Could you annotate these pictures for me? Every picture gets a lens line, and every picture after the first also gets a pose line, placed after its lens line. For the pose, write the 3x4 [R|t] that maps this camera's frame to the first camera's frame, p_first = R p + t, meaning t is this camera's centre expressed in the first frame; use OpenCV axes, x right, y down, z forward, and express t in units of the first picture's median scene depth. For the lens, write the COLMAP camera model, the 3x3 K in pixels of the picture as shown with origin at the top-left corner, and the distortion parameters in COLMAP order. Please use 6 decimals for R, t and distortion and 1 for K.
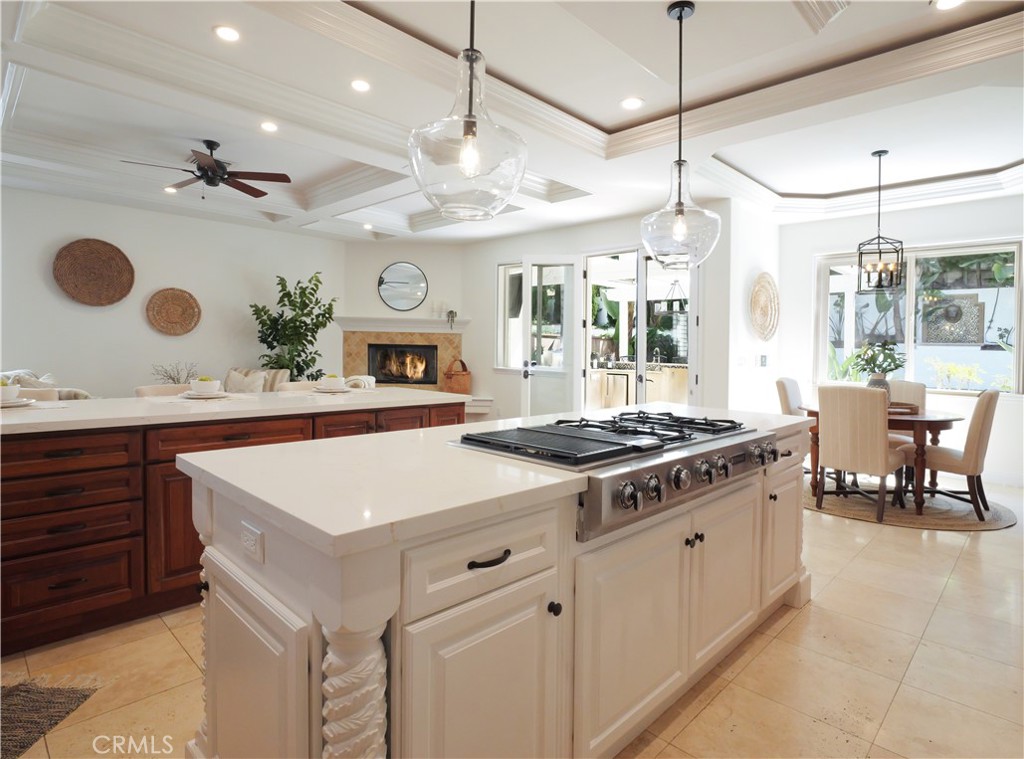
lens RADIAL K [[557.3, 0, 512.0], [0, 557.3, 379.5], [0, 0, 1]] dist [-0.017489, 0.001258]
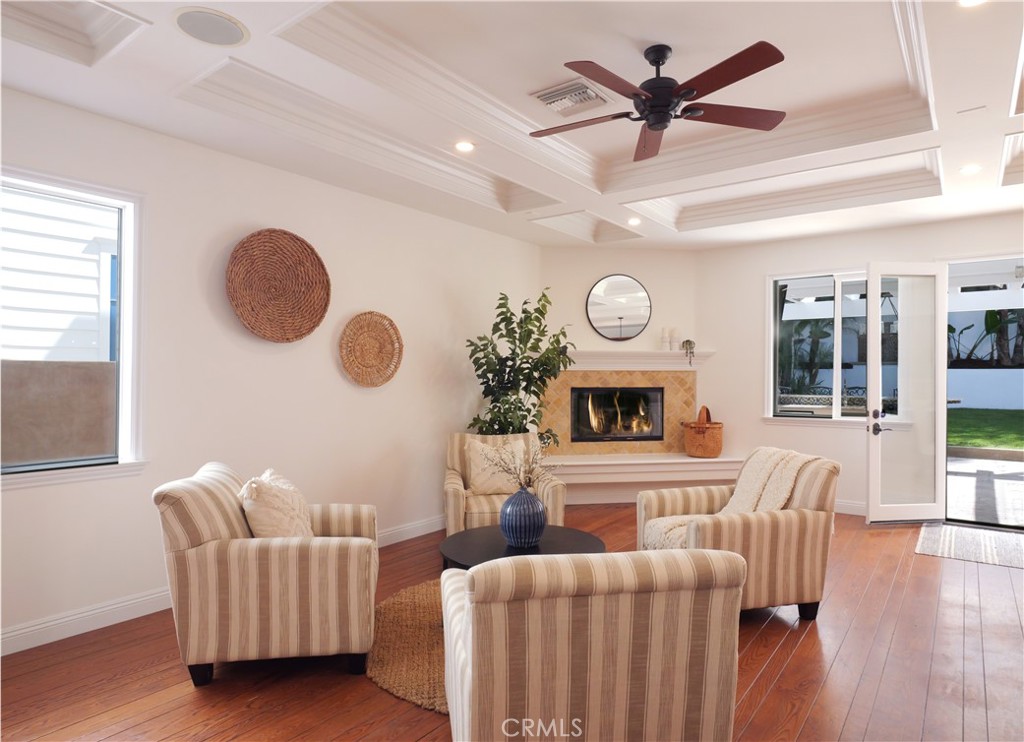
lens RADIAL K [[603.6, 0, 512.0], [0, 603.6, 371.0], [0, 0, 1]] dist [0.000206, -0.000232]
pose [[0.991165, -0.021397, 0.130895, -0.528659], [0.029319, 0.997833, -0.058897, -0.050867], [-0.129351, 0.062215, 0.989645, 0.294005]]
